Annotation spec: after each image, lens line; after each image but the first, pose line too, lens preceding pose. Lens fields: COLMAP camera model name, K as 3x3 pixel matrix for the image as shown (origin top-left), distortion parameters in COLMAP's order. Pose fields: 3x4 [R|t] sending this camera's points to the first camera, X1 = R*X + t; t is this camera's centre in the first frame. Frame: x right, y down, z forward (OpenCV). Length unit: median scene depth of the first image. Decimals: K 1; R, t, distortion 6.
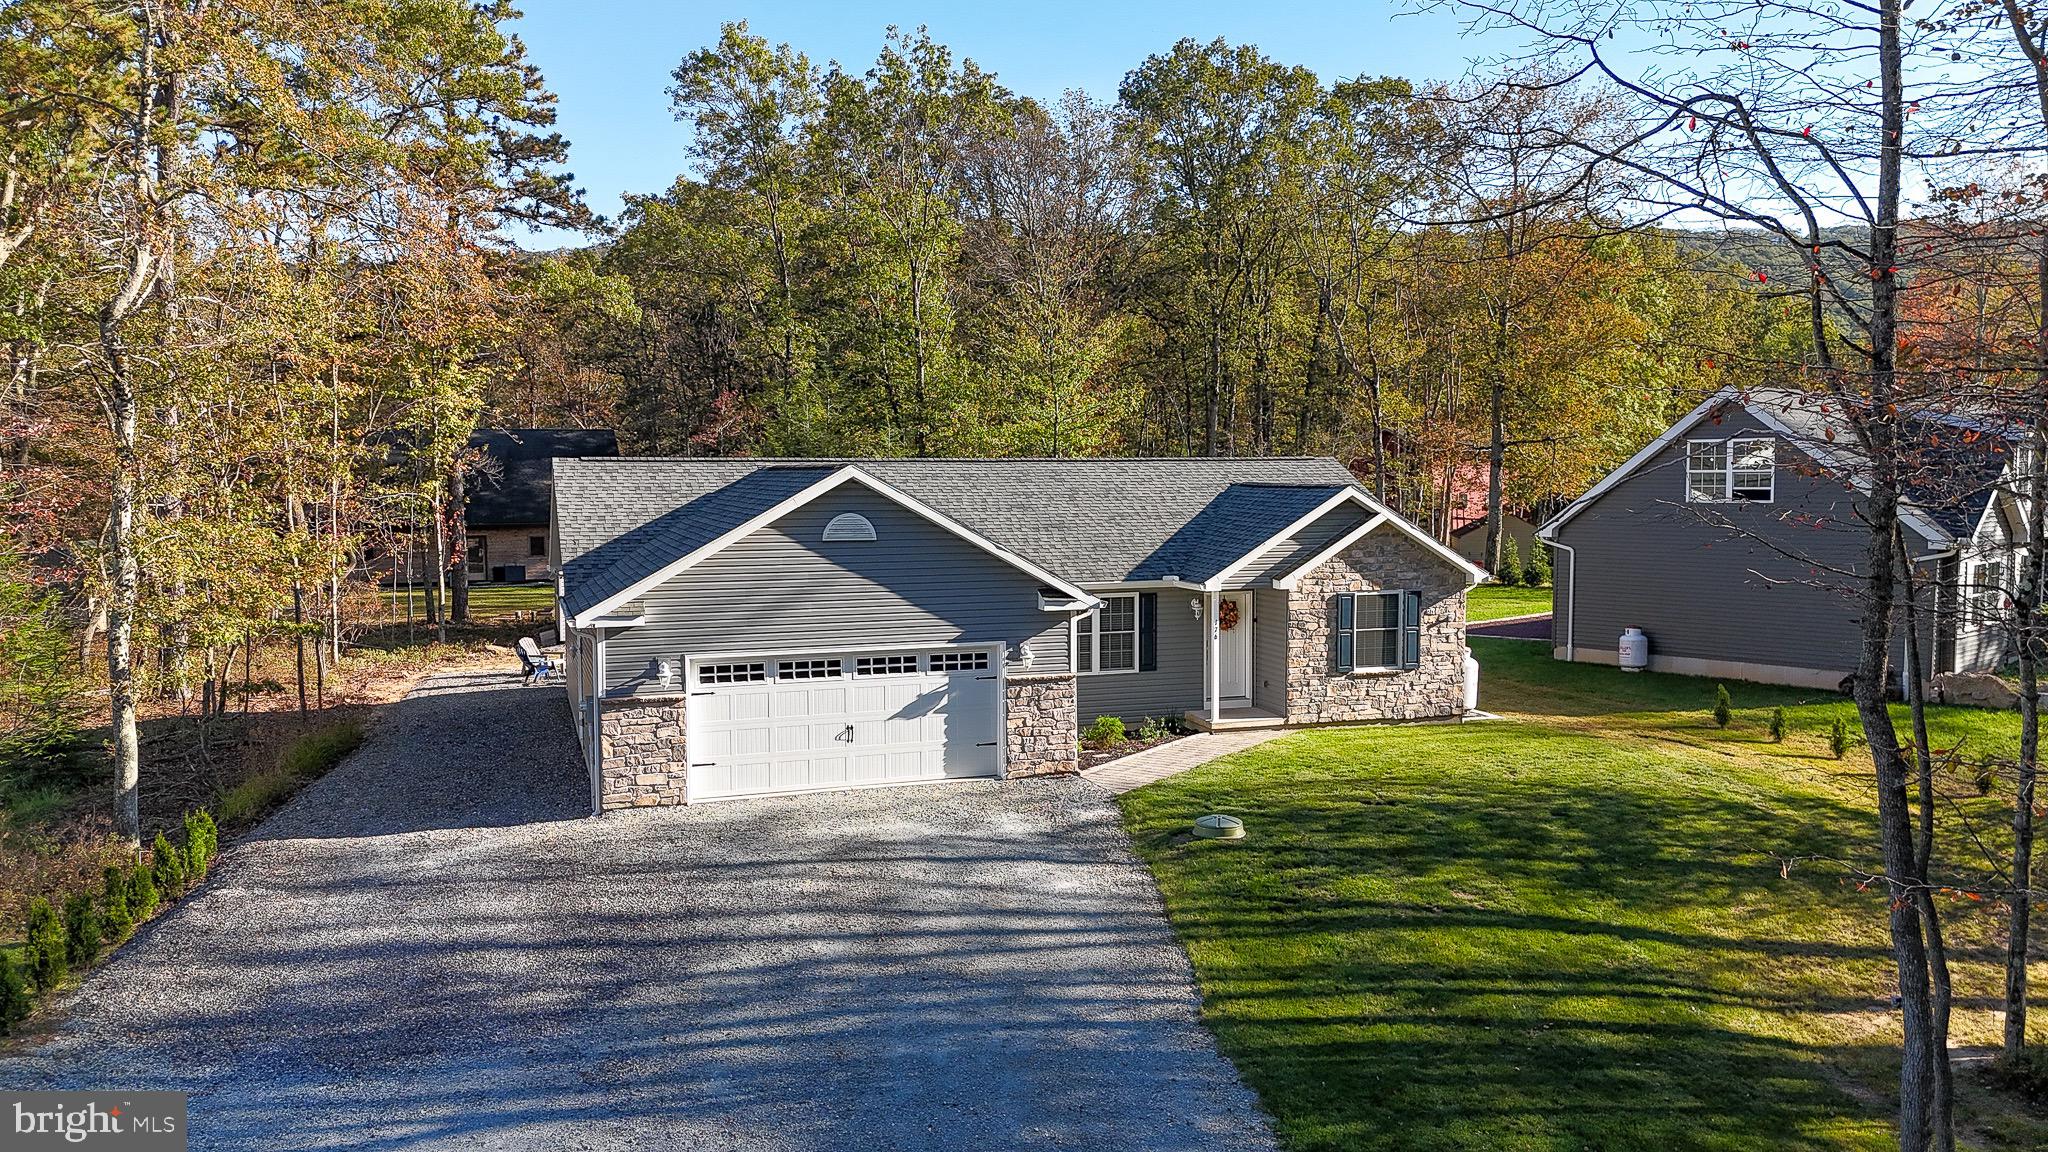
lens RADIAL K [[1502.3, 0, 1026.0], [0, 1502.3, 583.3], [0, 0, 1]] dist [0.107930, -0.128013]
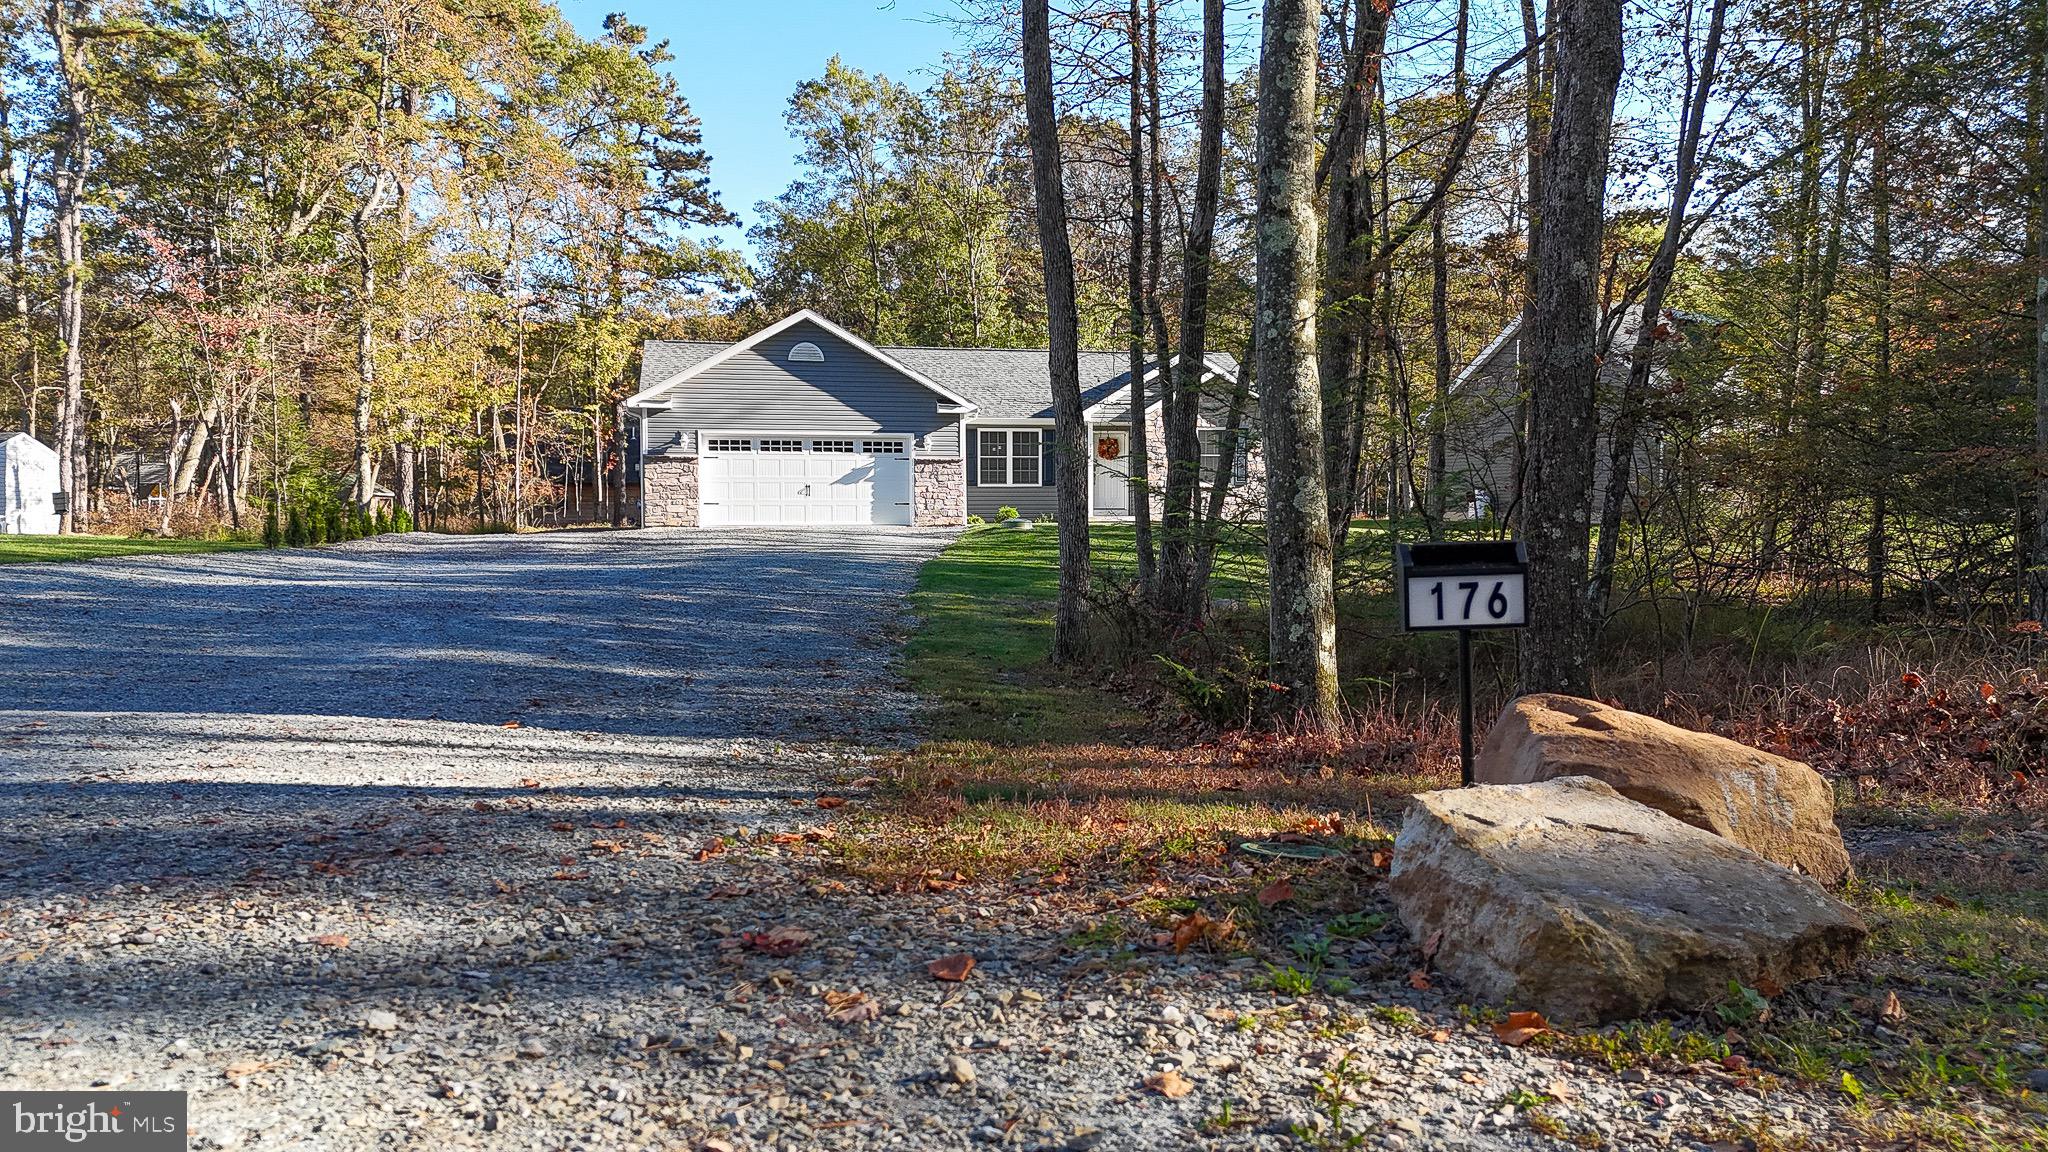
lens RADIAL K [[1502.3, 0, 1026.0], [0, 1502.3, 583.3], [0, 0, 1]] dist [0.107930, -0.128013]
pose [[0.991003, 0.008632, -0.133560, 0.252713], [-0.013281, 0.999335, -0.033956, 0.200785], [0.133178, 0.035424, 0.990459, -0.391432]]
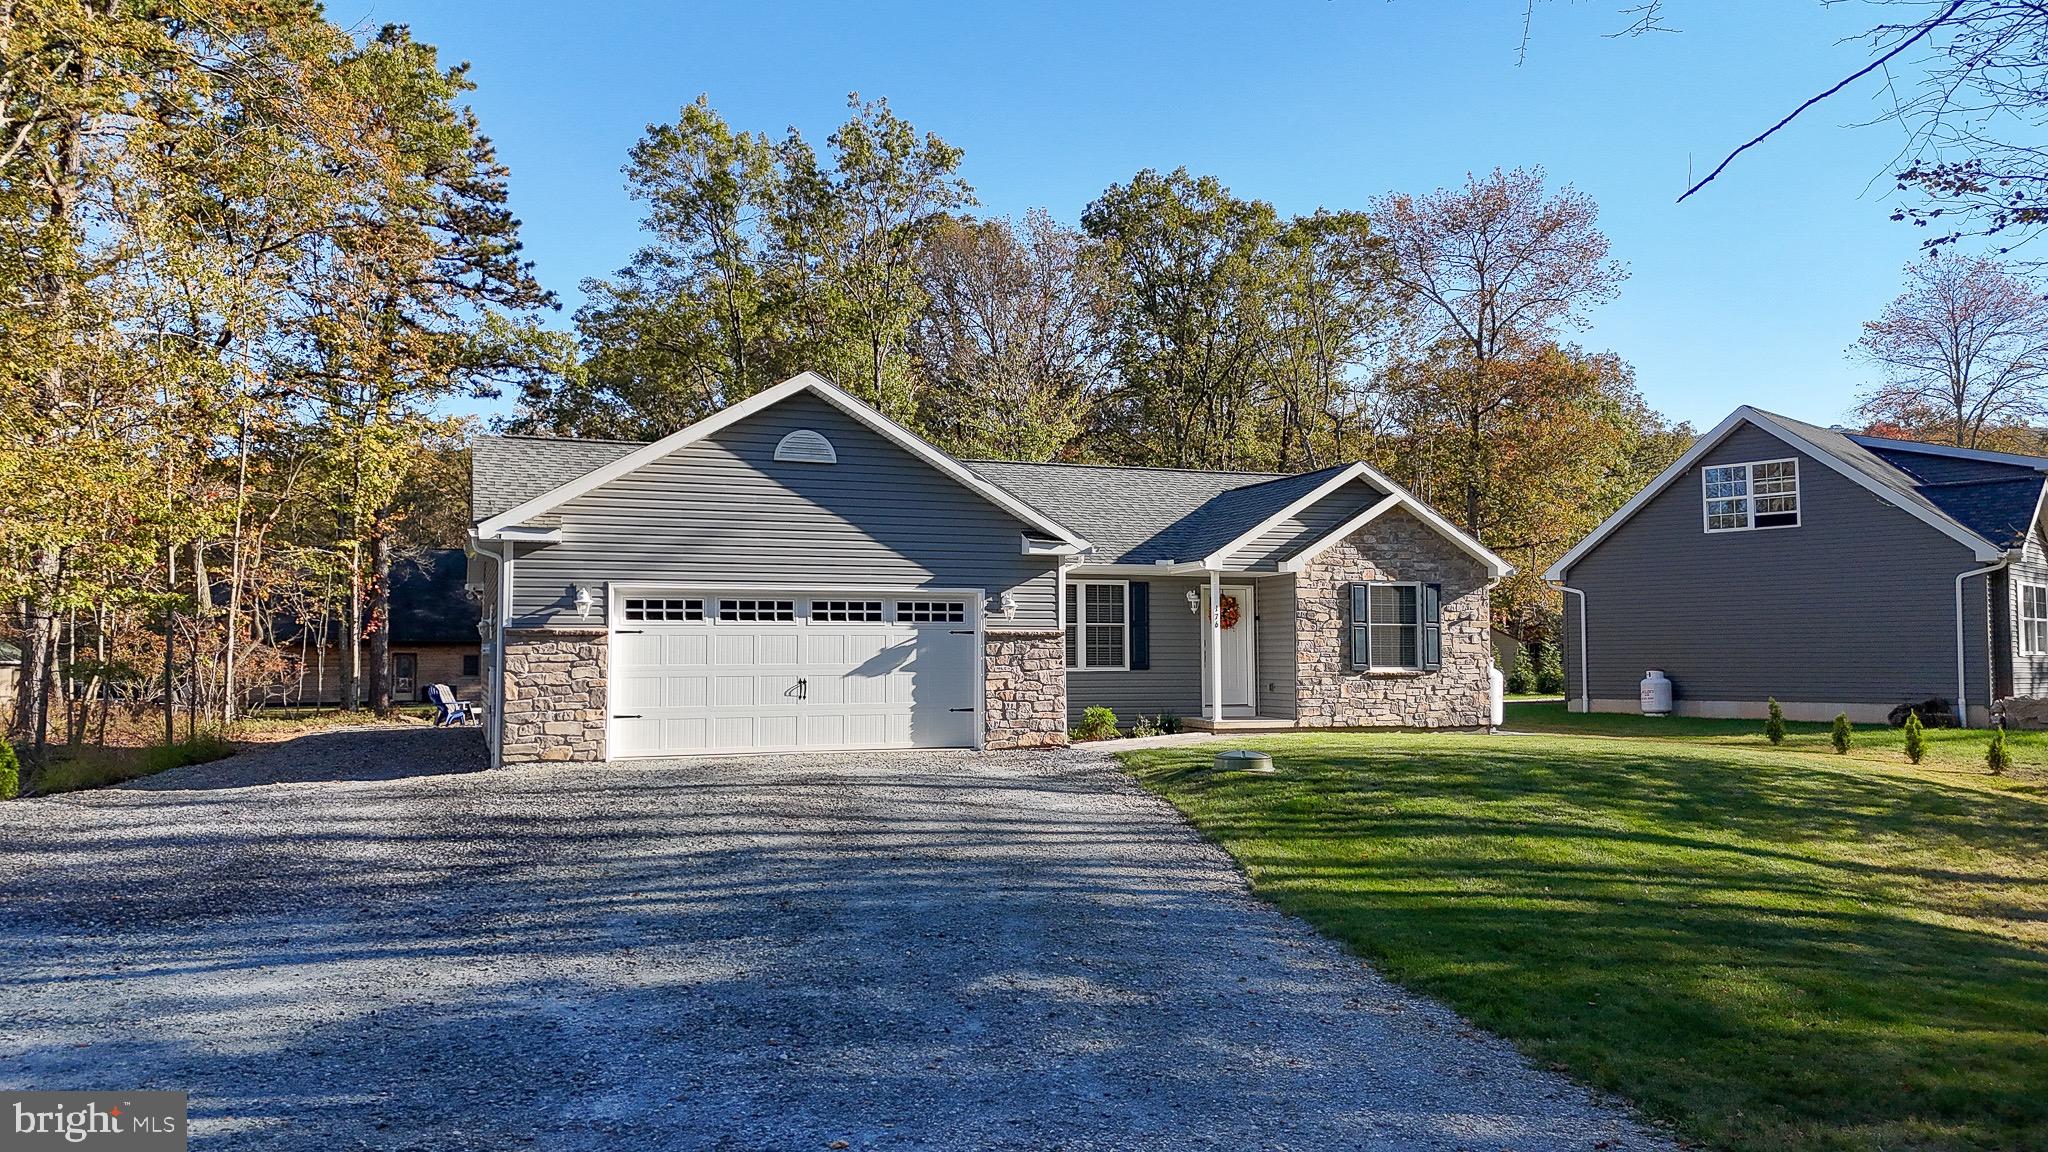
lens RADIAL K [[1502.3, 0, 1026.0], [0, 1502.3, 583.3], [0, 0, 1]] dist [0.107930, -0.128013]
pose [[0.999541, 0.002525, 0.030174, -0.013287], [0.001425, 0.991491, -0.130168, 0.125849], [-0.030246, 0.130151, 0.991033, 0.117511]]
